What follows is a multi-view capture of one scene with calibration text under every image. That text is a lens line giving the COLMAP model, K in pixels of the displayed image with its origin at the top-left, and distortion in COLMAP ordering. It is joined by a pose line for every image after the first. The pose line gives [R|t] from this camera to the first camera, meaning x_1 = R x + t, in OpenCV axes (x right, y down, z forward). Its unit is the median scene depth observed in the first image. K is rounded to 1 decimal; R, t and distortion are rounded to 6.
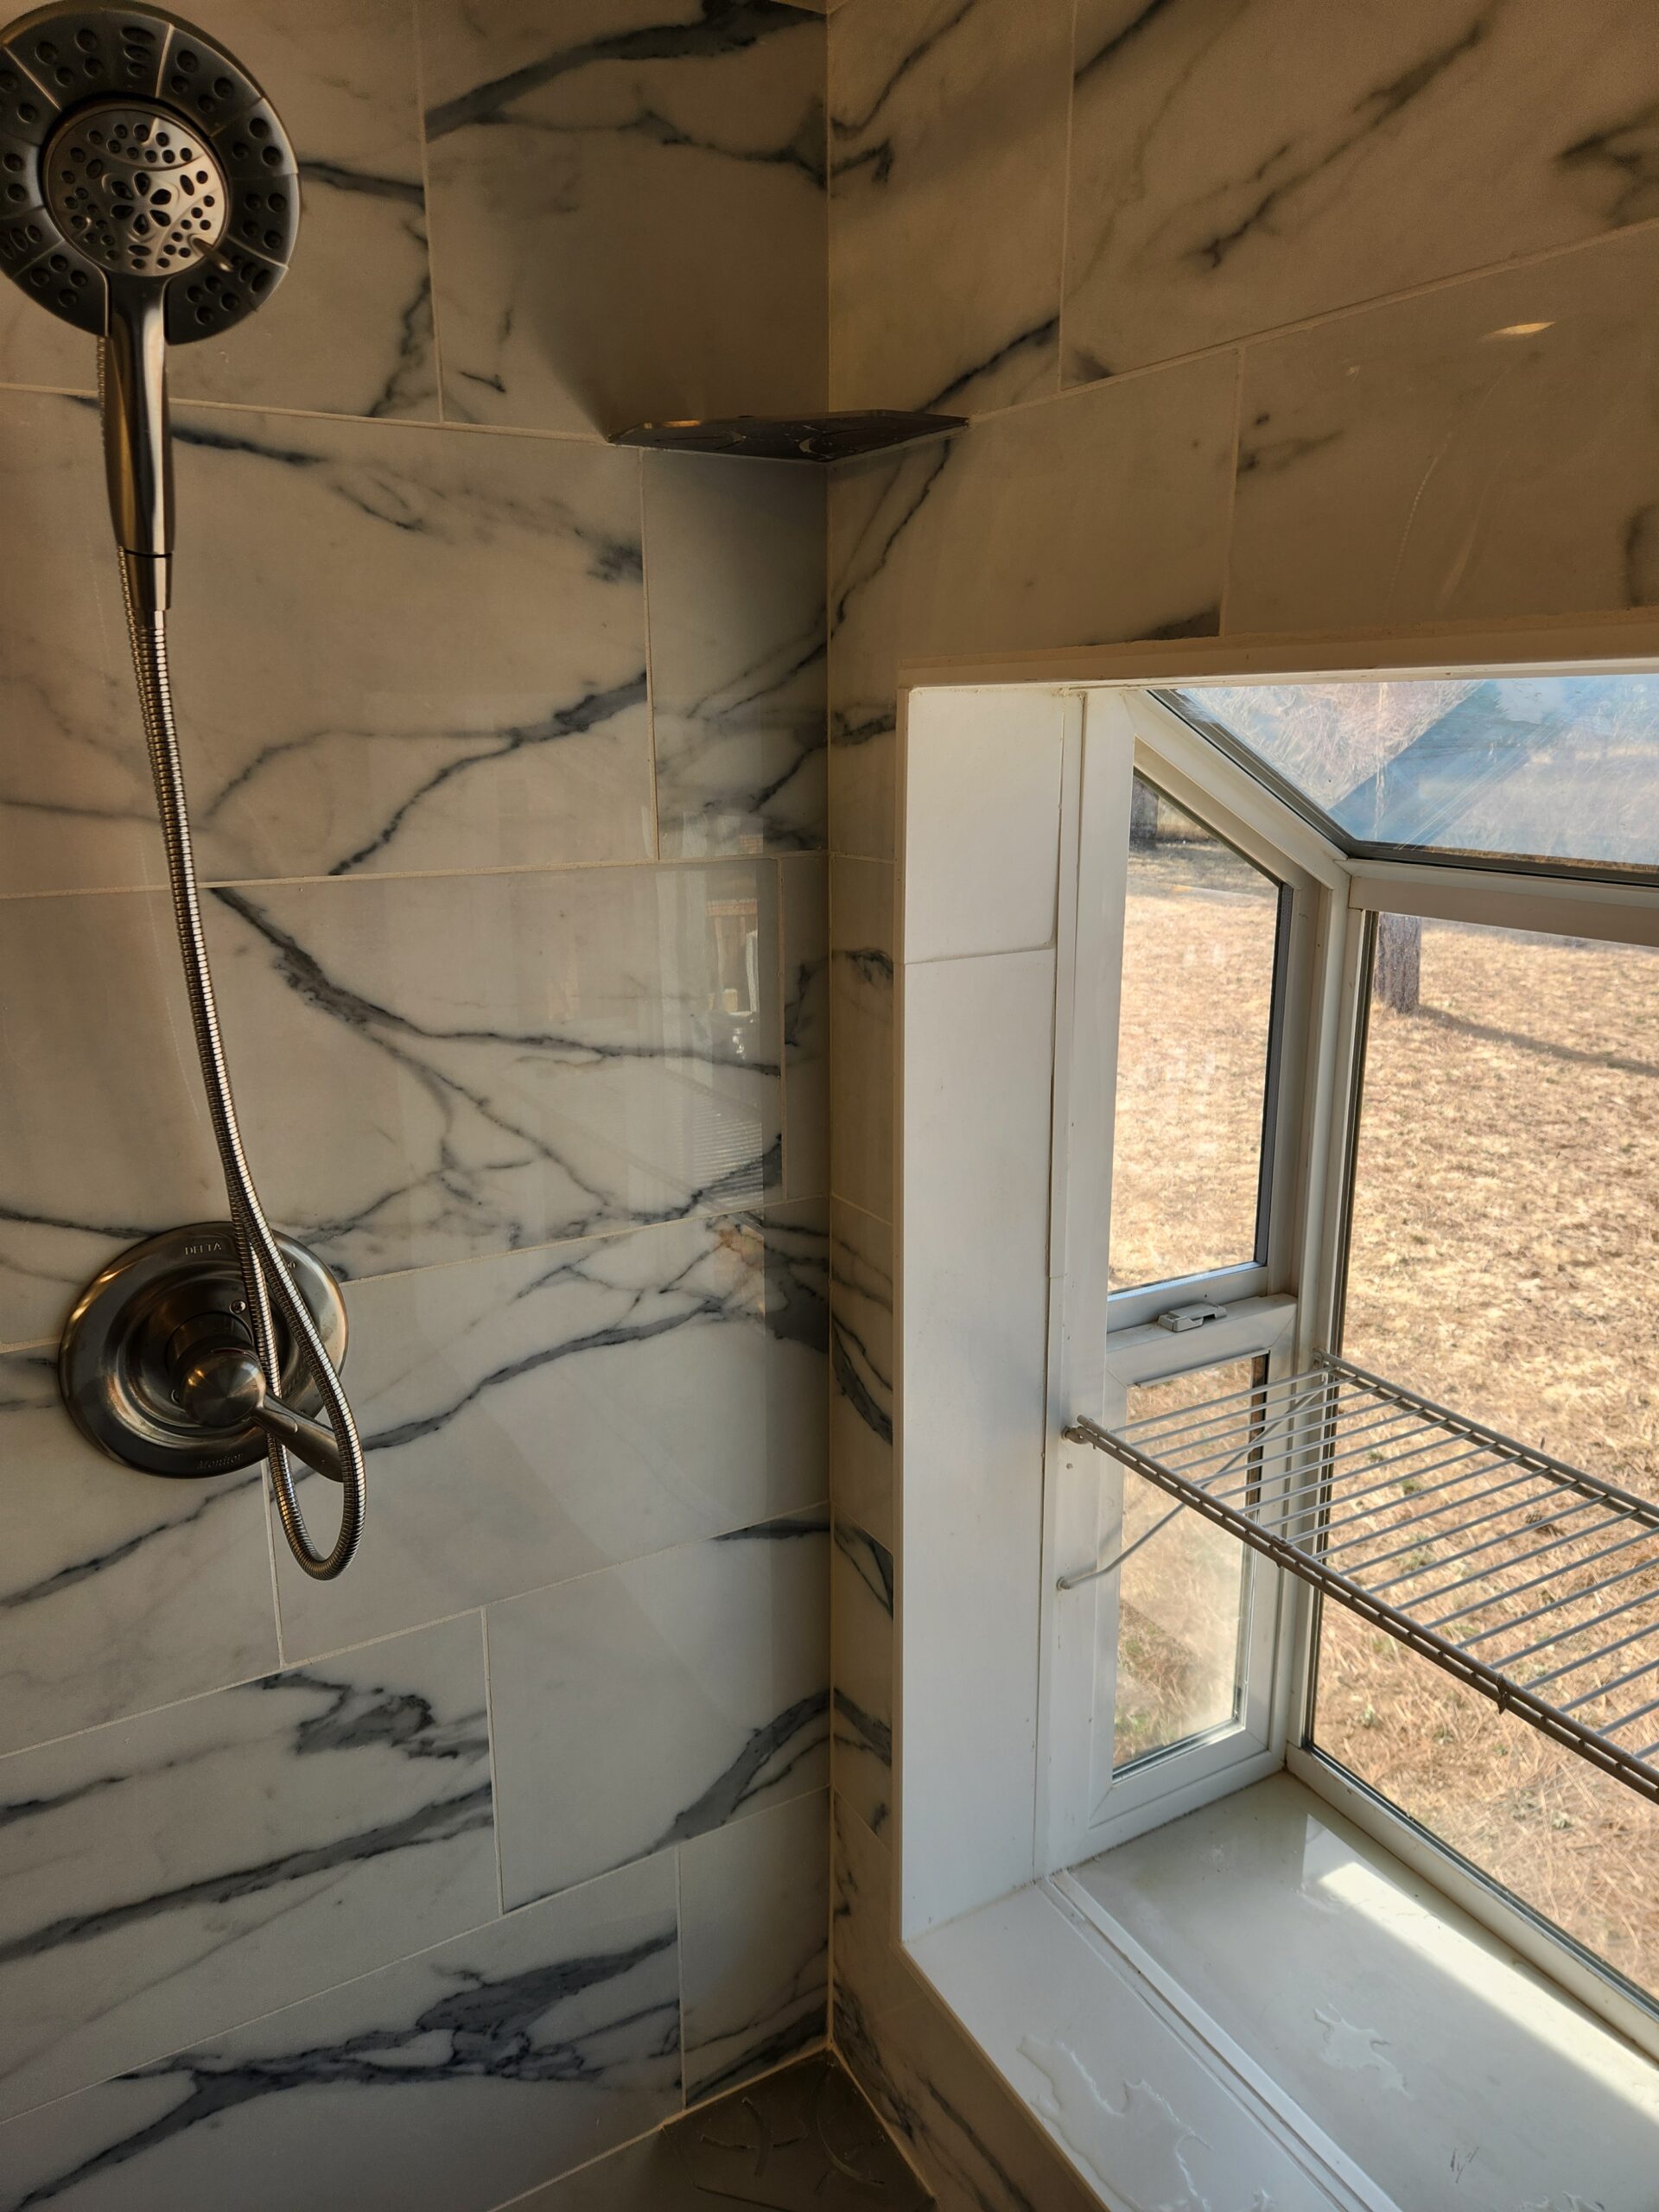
lens RADIAL K [[1497.8, 0, 829.3], [0, 1497.8, 1088.7], [0, 0, 1]] dist [0.070939, -0.053946]
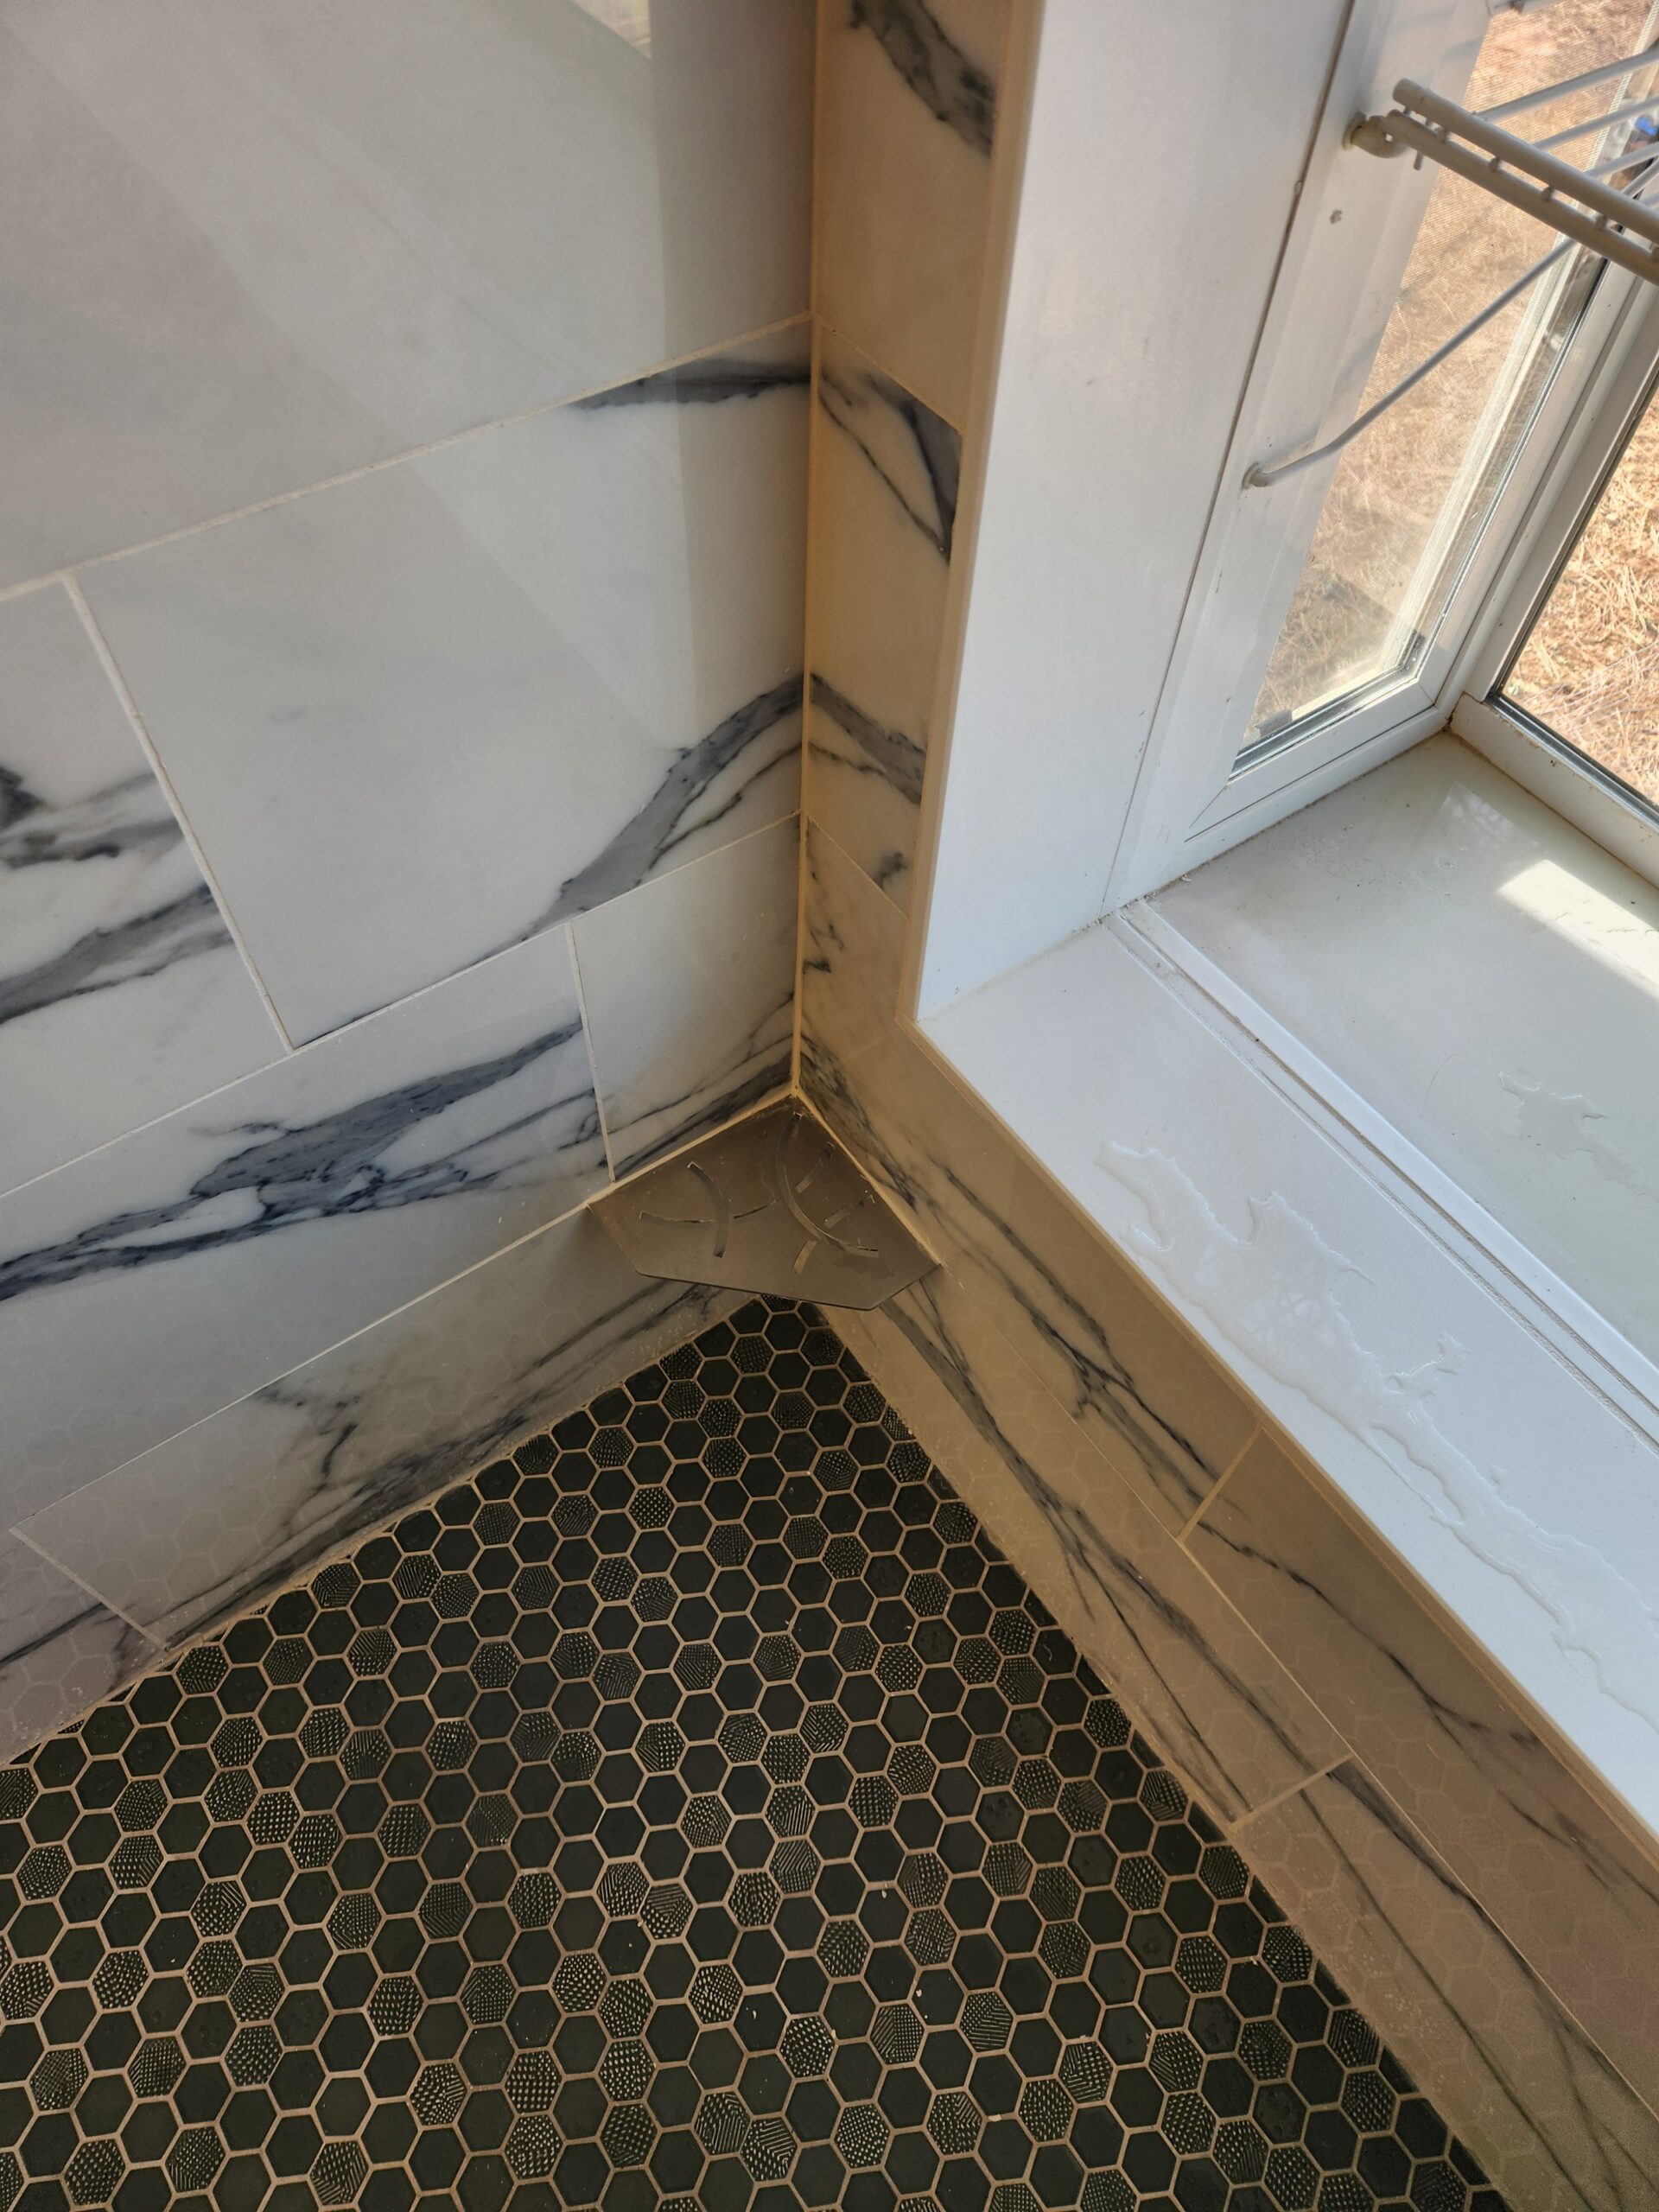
lens RADIAL K [[1497.8, 0, 829.3], [0, 1497.8, 1088.7], [0, 0, 1]] dist [0.070939, -0.053946]
pose [[0.995421, -0.056446, 0.077139, -0.044475], [-0.008704, 0.750141, 0.661221, 0.140701], [-0.095188, -0.658865, 0.746215, 0.483523]]
